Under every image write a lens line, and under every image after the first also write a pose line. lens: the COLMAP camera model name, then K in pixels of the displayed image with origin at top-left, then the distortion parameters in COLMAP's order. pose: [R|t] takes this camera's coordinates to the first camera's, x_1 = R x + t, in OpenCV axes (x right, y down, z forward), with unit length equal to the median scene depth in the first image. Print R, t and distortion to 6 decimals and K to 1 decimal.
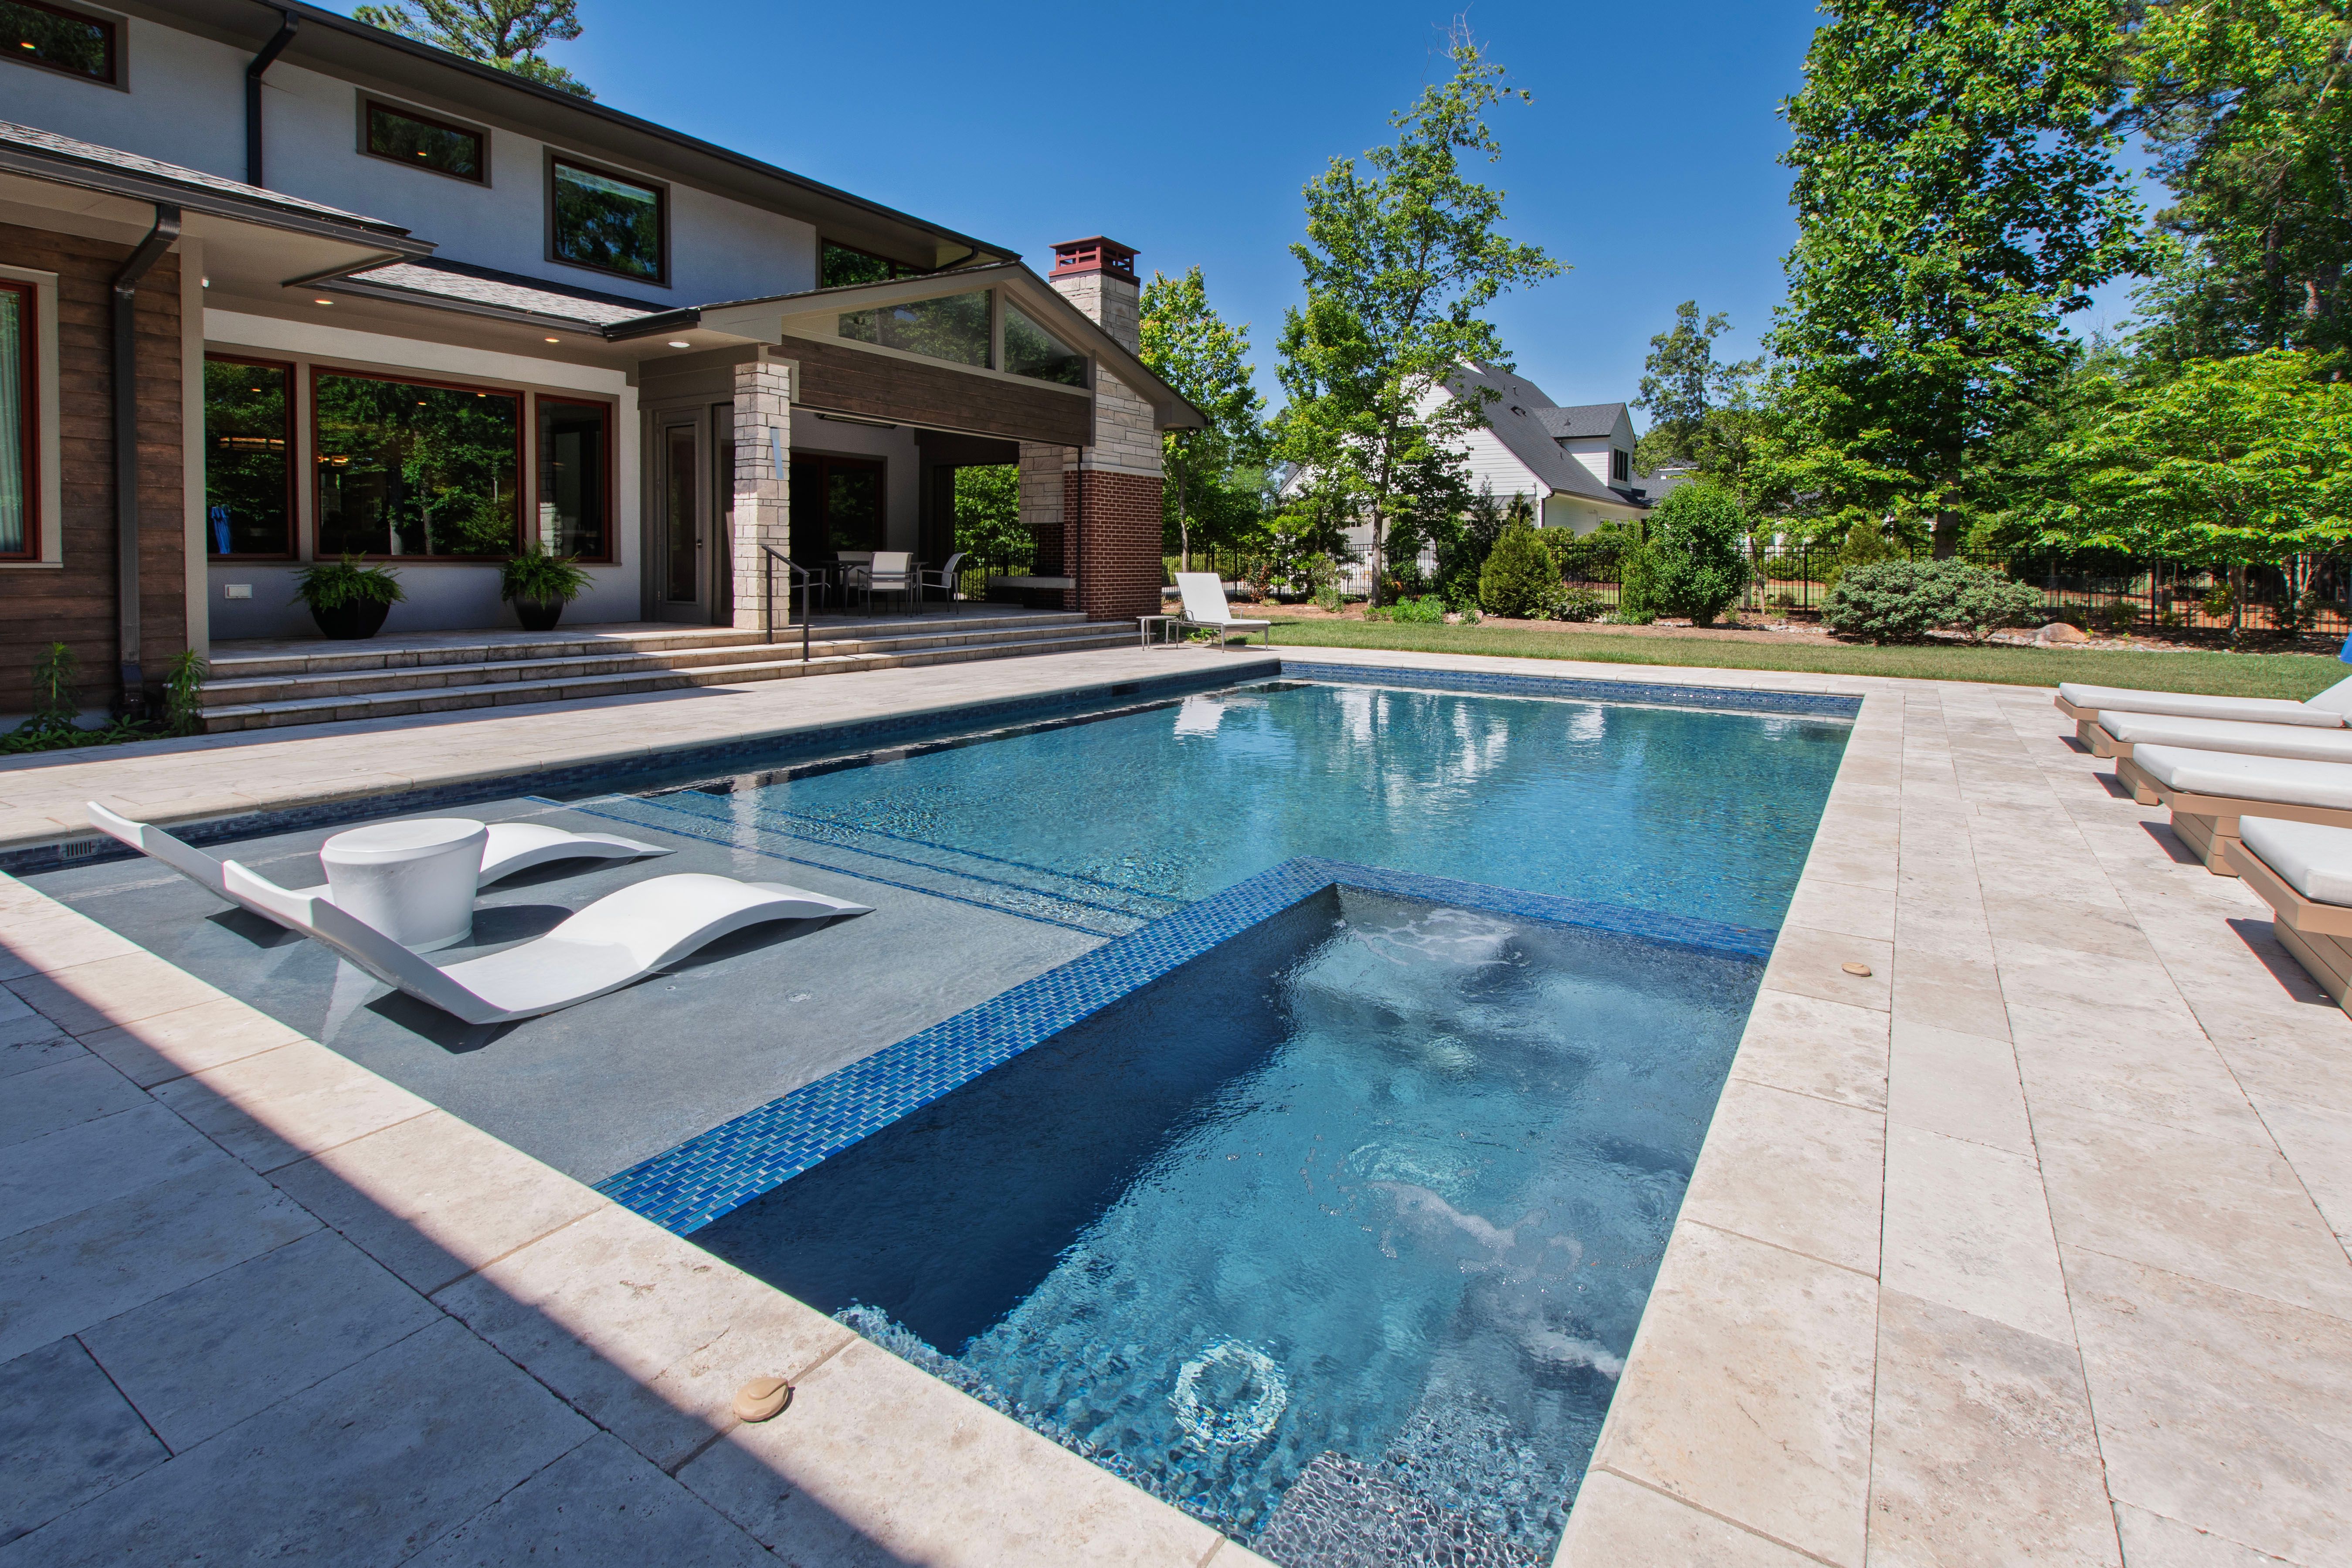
lens RADIAL K [[1011.5, 0, 1200.2], [0, 1011.5, 586.3], [0, 0, 1]] dist [0.000733, -0.001662]
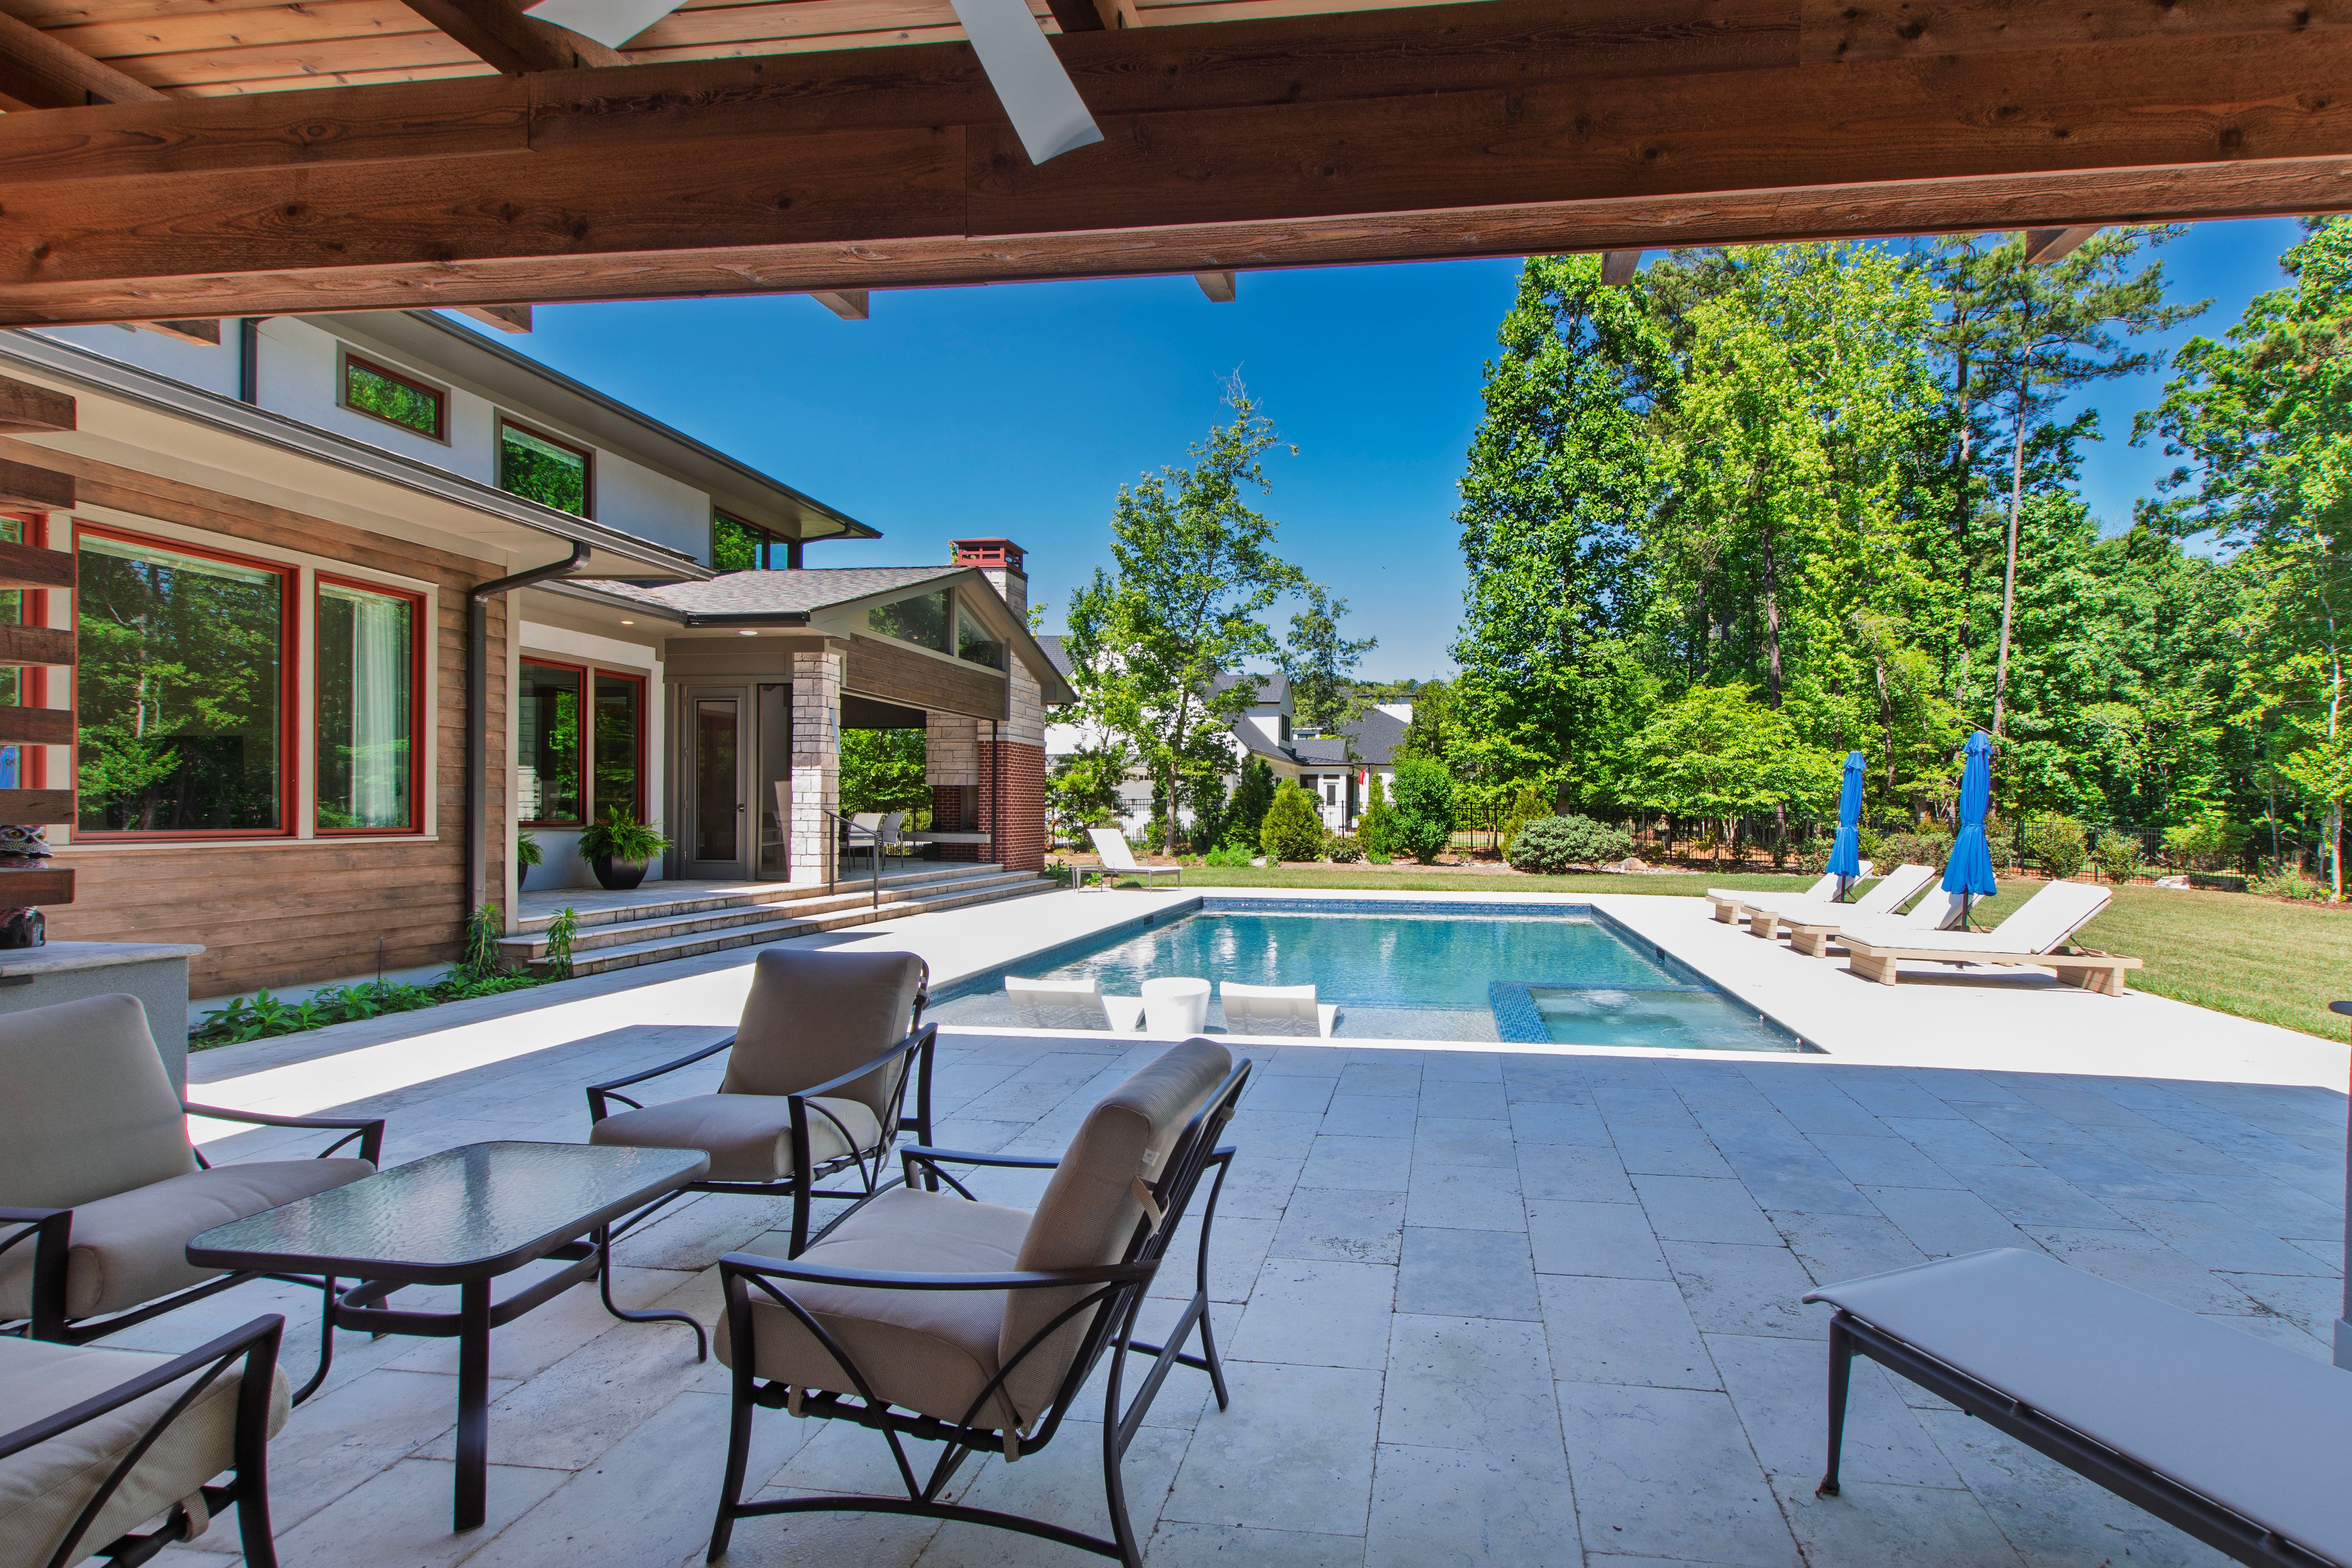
lens RADIAL K [[1011.5, 0, 1279.0], [0, 1011.5, 812.8], [0, 0, 1]] dist [0.000733, -0.001662]
pose [[0.909884, -0.000484, 0.414863, -0.297418], [0.009000, 0.999787, -0.018573, -0.007713], [-0.414765, 0.020633, 0.909694, -0.182164]]
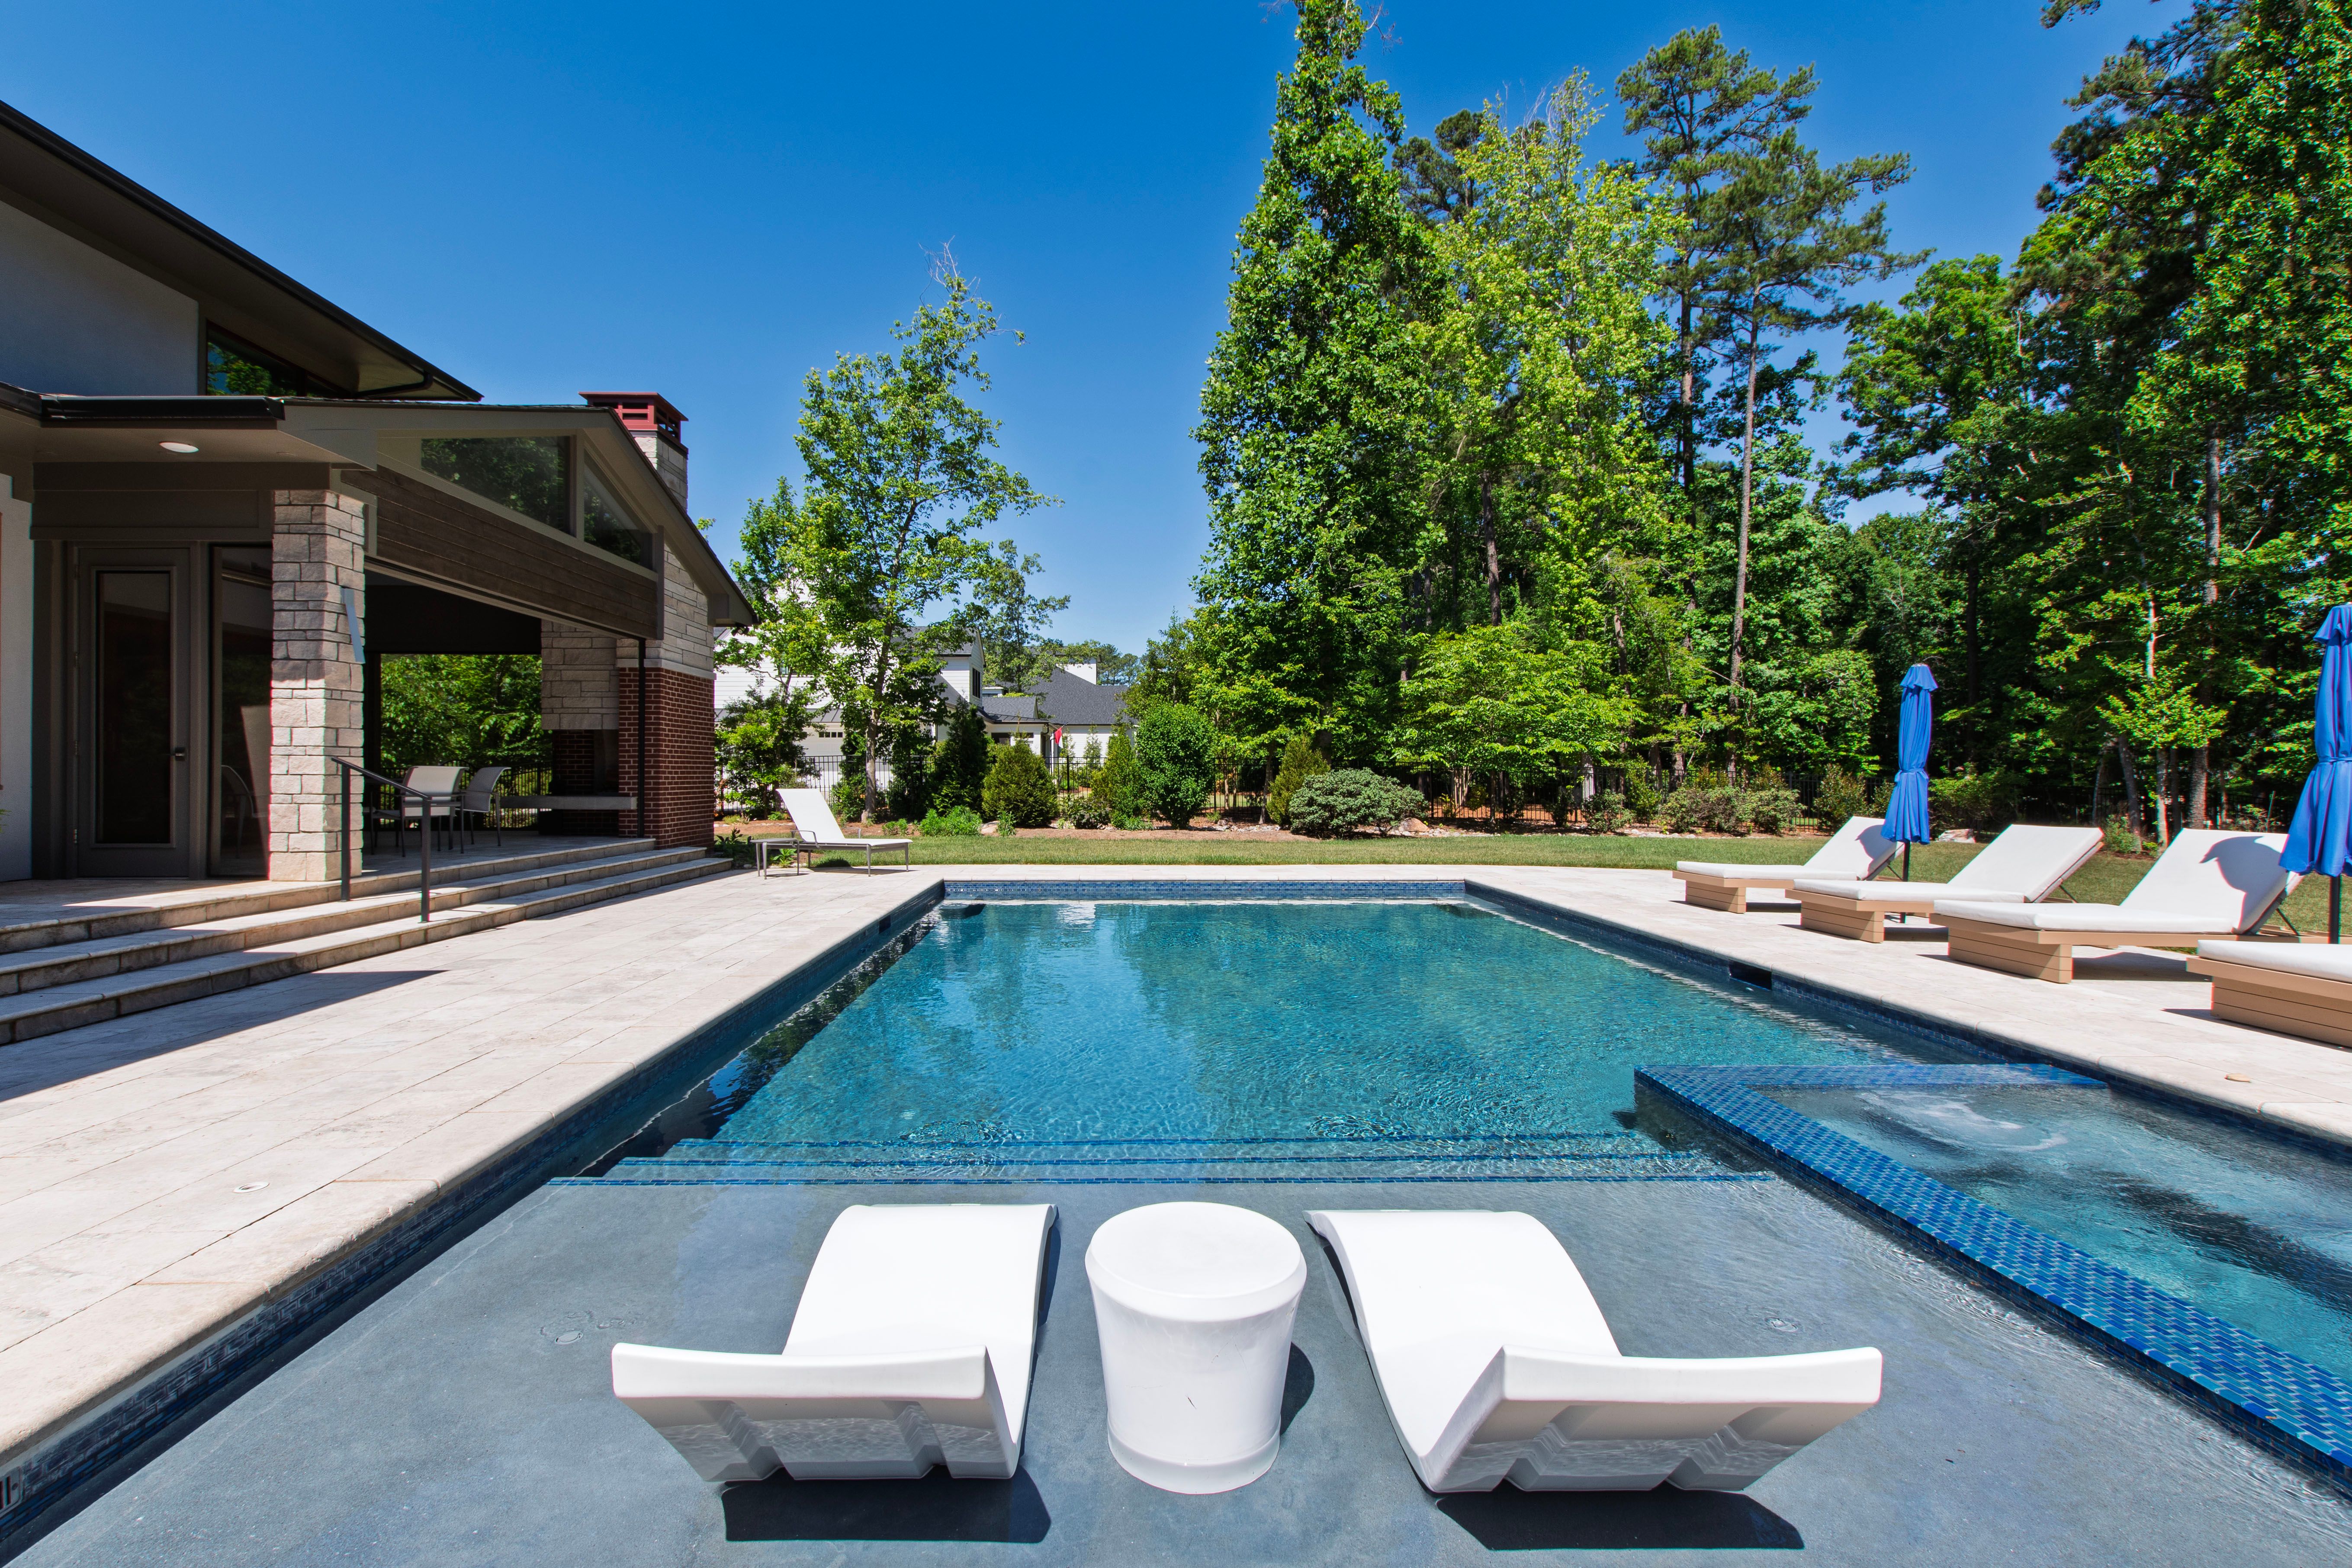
lens RADIAL K [[1009.4, 0, 1081.6], [0, 1009.4, 771.7], [0, 0, 1]] dist [0.001984, -0.002018]
pose [[0.851361, -0.004901, 0.524557, -0.242834], [0.018389, 0.999621, -0.020506, -0.004827], [-0.524257, 0.027104, 0.851129, 0.101627]]
